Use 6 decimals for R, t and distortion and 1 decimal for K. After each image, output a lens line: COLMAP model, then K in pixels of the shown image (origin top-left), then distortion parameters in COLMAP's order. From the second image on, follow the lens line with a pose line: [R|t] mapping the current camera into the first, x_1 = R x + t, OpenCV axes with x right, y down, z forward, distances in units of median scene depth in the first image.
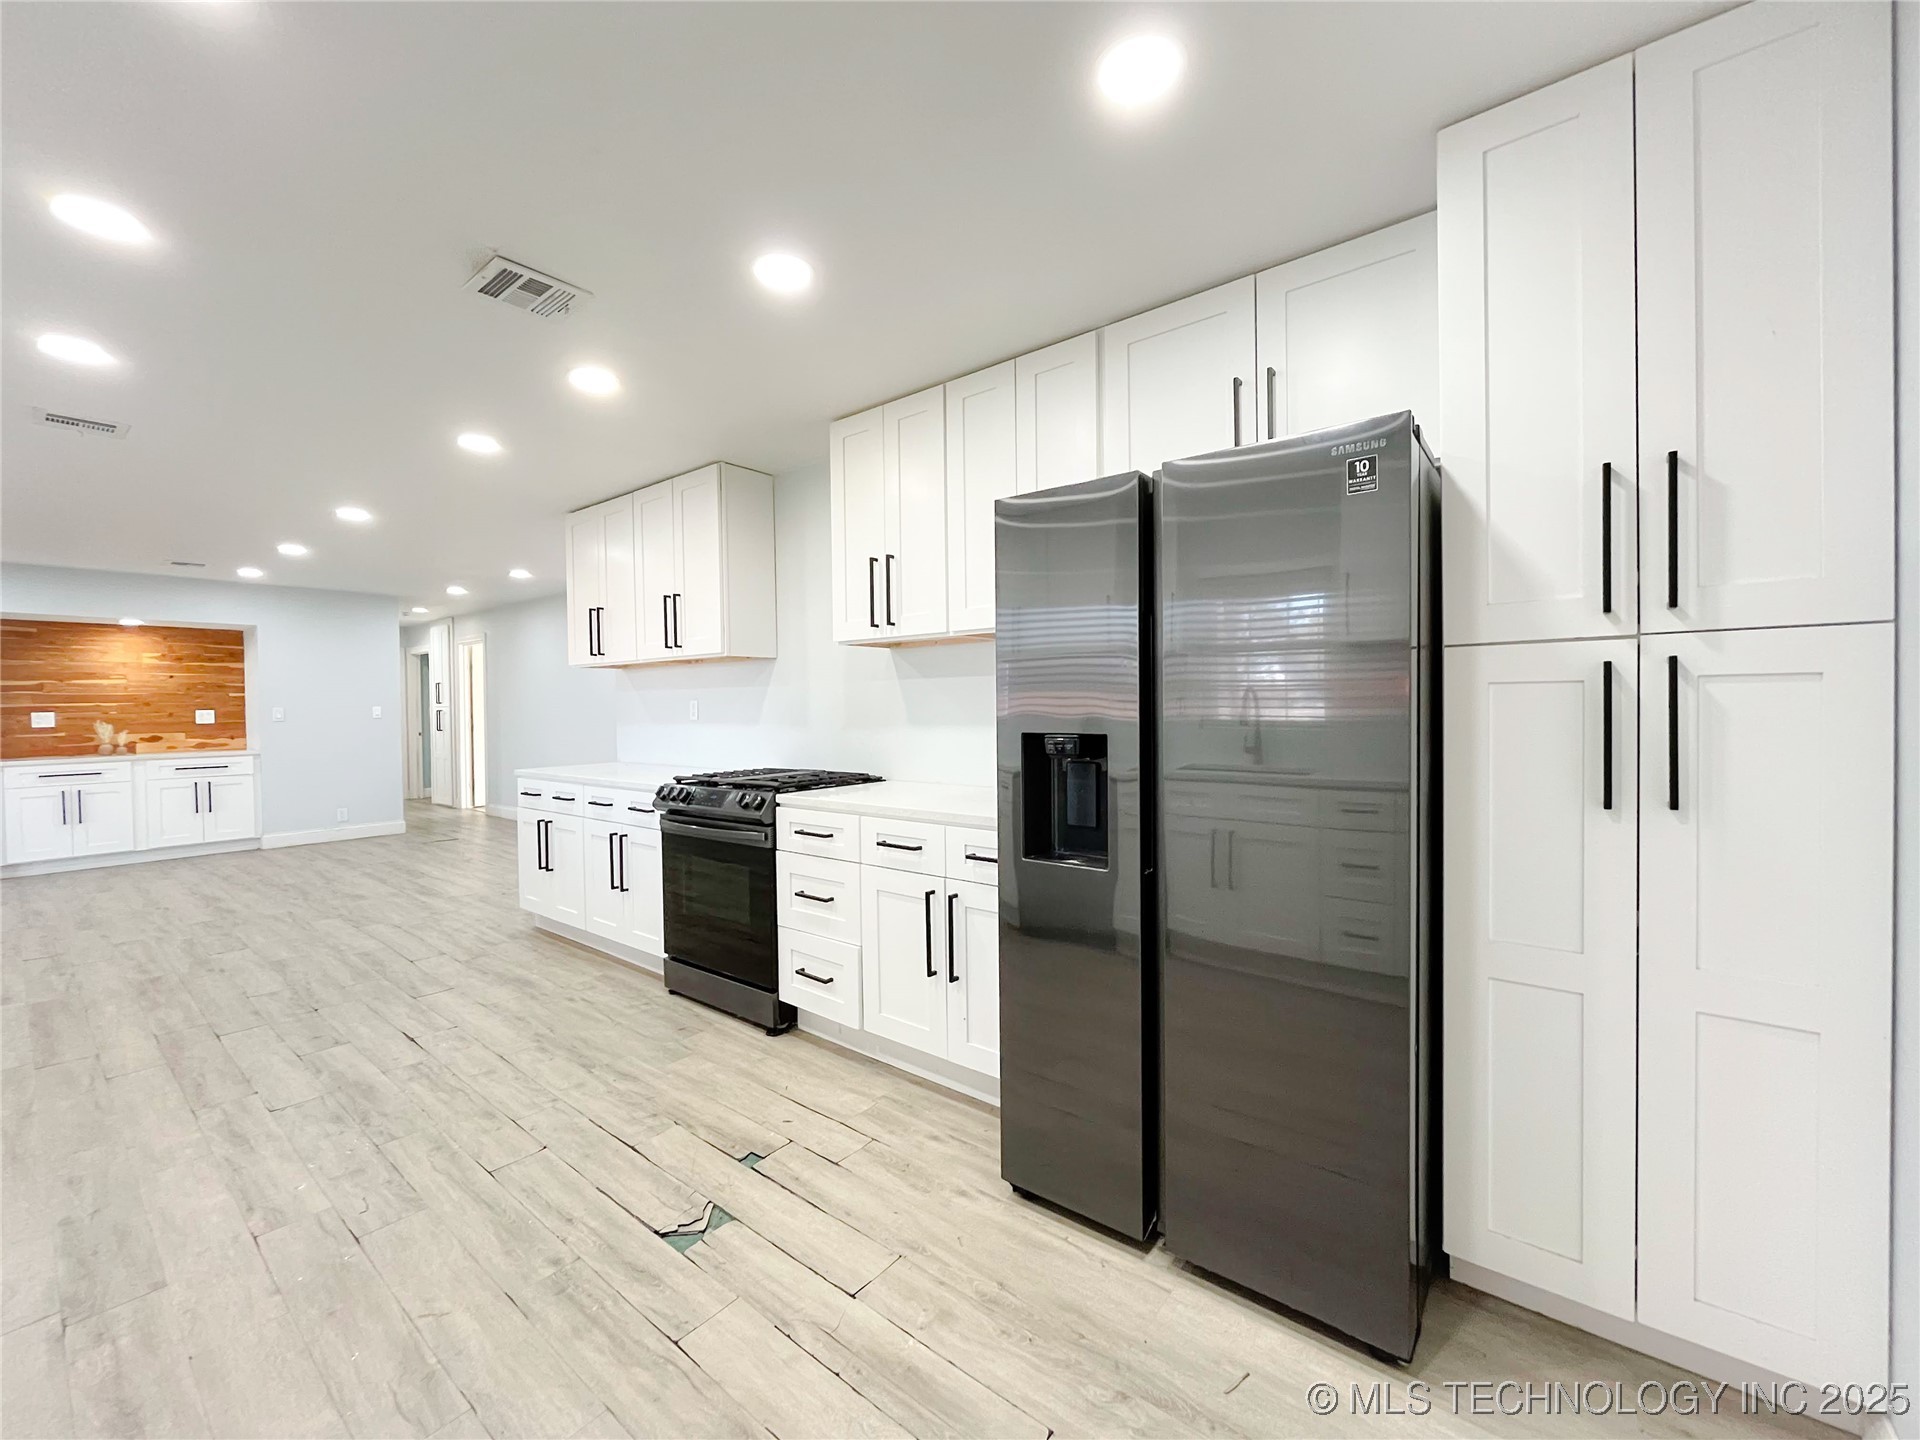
lens RADIAL K [[771.2, 0, 951.7], [0, 771.2, 717.3], [0, 0, 1]] dist [-0.002942, -0.000164]
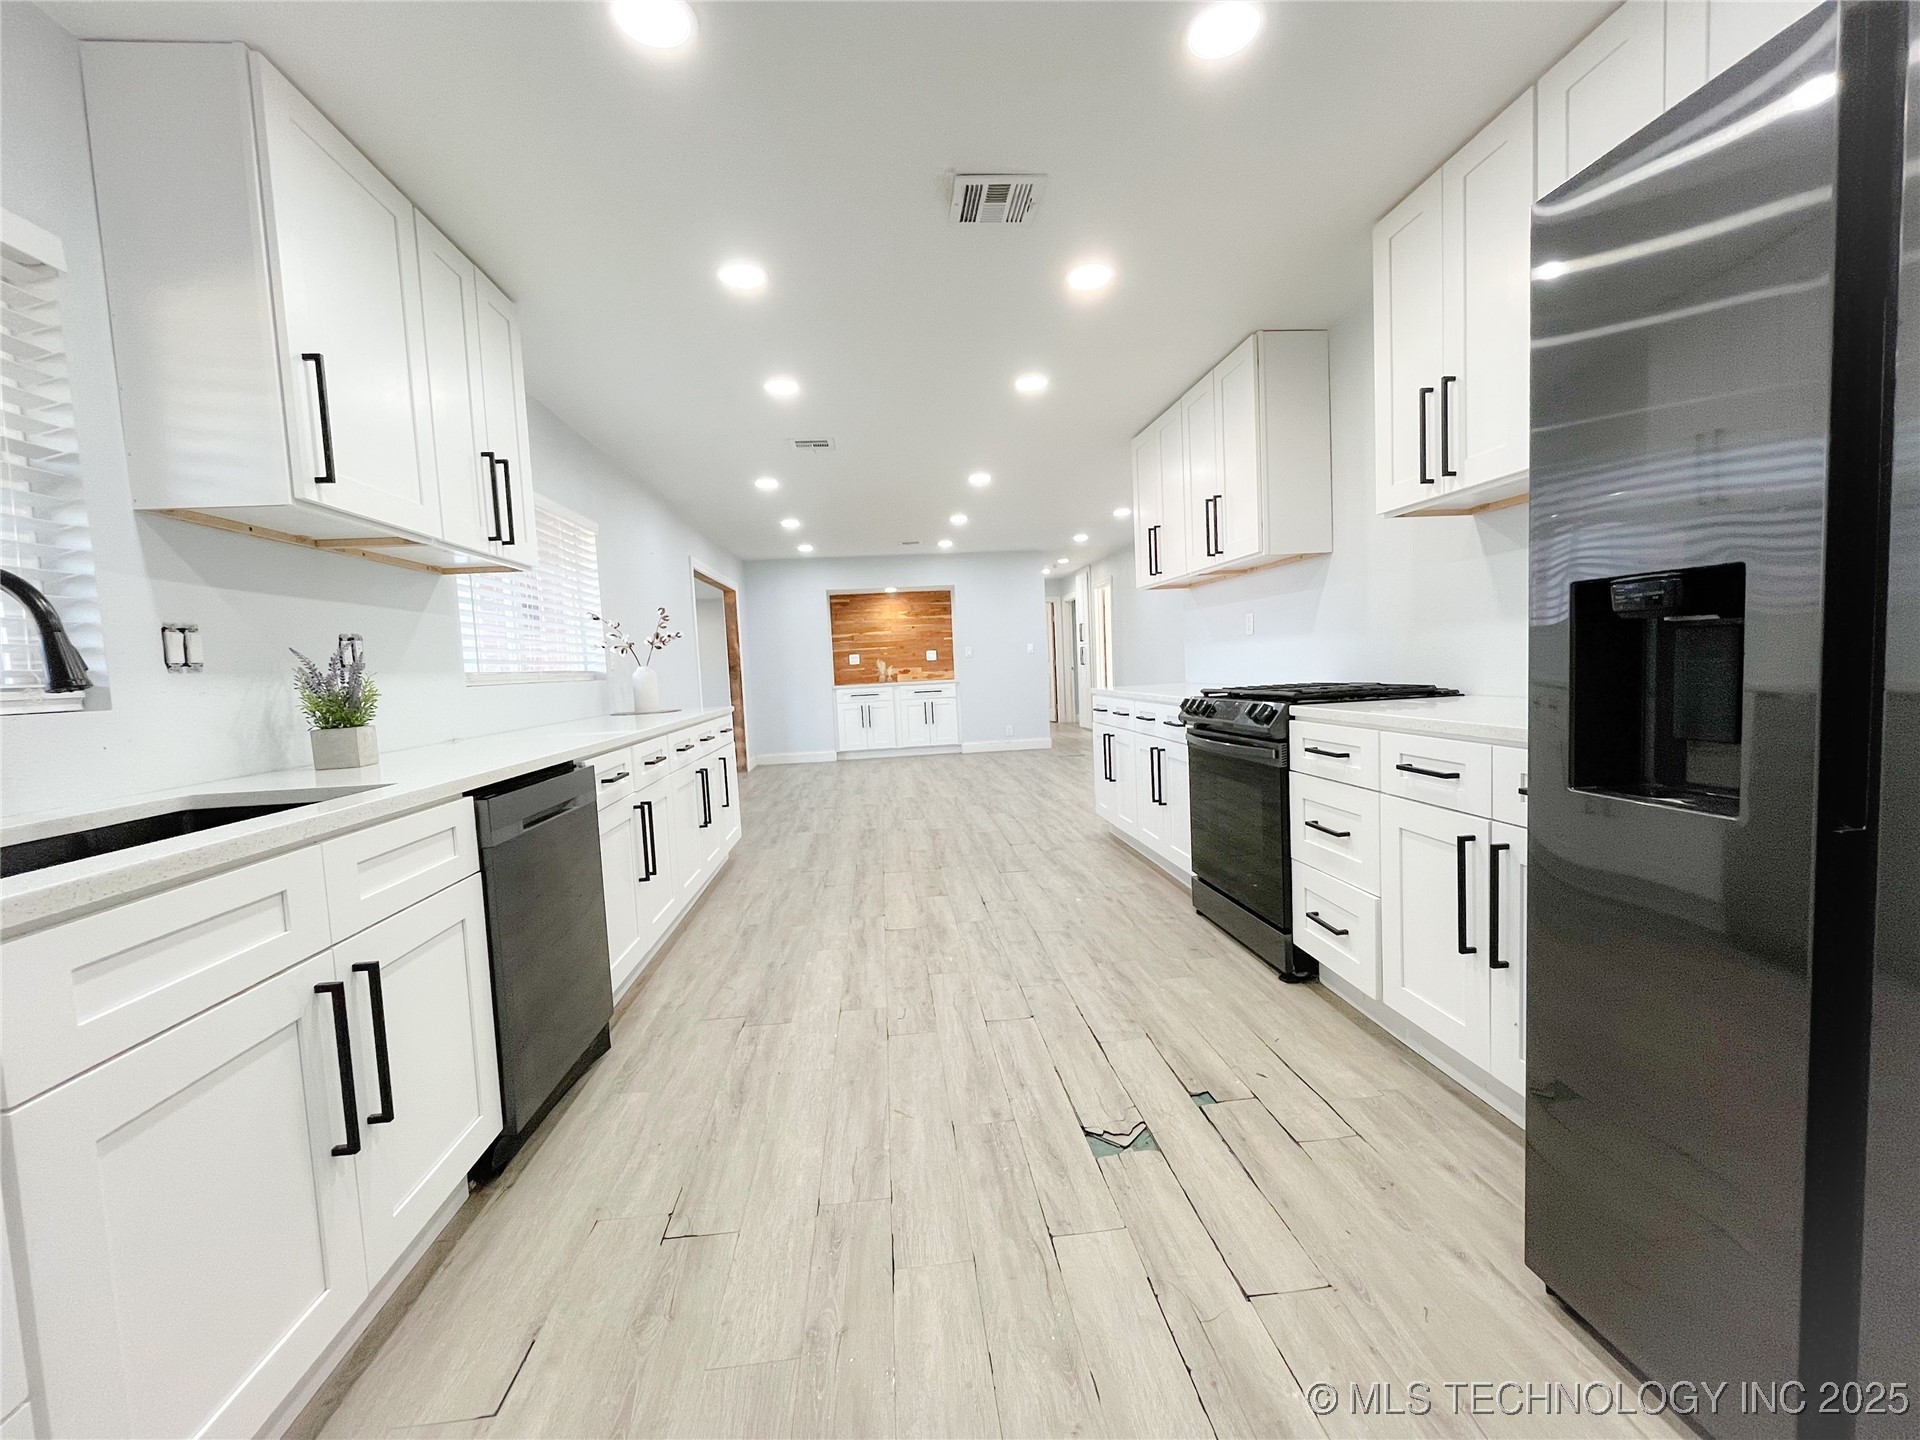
lens RADIAL K [[771.2, 0, 952.8], [0, 771.2, 717.4], [0, 0, 1]] dist [-0.002942, -0.000164]
pose [[0.697672, 0.028928, -0.715833, 0.110802], [0.027189, 0.997396, 0.066805, 0.042479], [0.715902, -0.066071, 0.695068, 0.132013]]
